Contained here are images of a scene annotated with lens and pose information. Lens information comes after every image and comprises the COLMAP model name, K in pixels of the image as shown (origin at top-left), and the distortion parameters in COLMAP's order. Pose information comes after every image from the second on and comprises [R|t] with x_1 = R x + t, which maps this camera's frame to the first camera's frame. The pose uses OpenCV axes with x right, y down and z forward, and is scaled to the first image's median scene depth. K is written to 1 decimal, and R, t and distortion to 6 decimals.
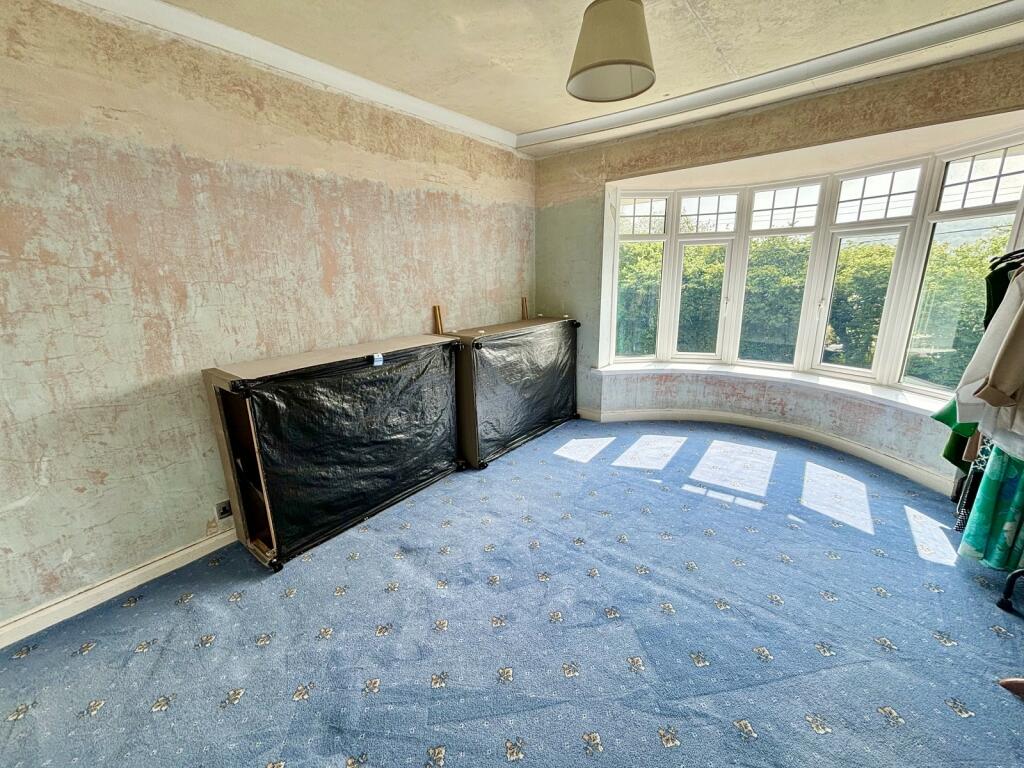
lens RADIAL K [[416.8, 0, 506.2], [0, 416.8, 382.5], [0, 0, 1]] dist [0.003573, -0.001602]
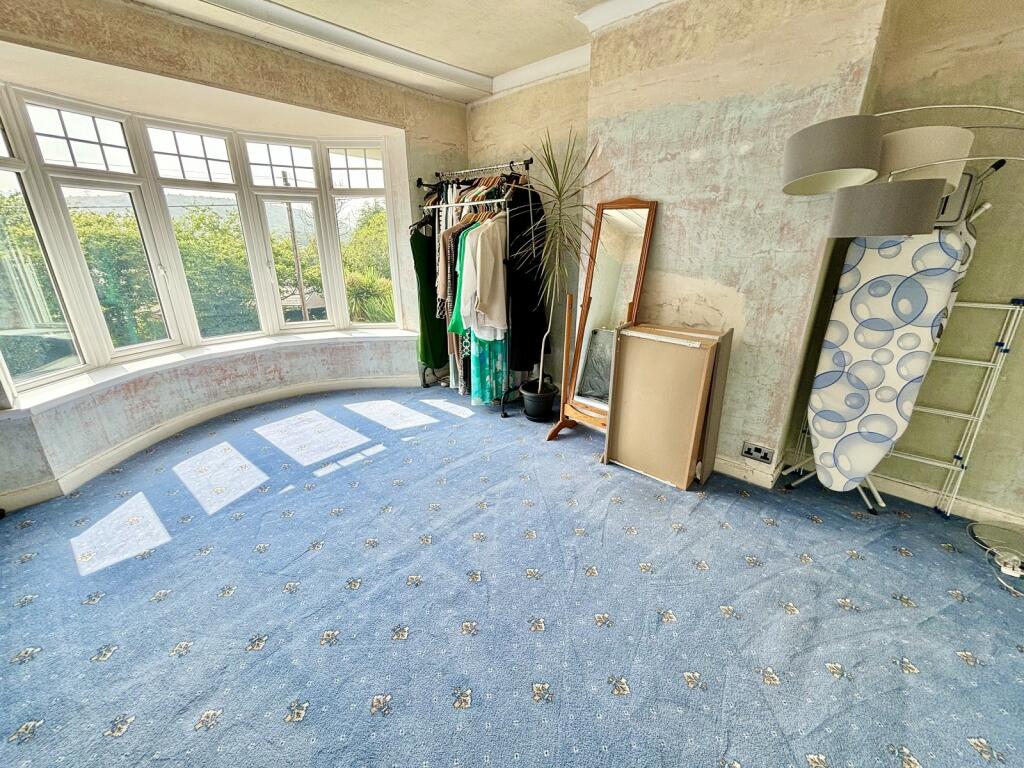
lens RADIAL K [[416.8, 0, 508.7], [0, 416.8, 384.8], [0, 0, 1]] dist [0.003573, -0.001602]
pose [[0.035468, -0.302615, 0.952453, -0.308819], [0.243704, 0.926900, 0.285421, -0.072559], [-0.969201, 0.221993, 0.106624, 0.409046]]
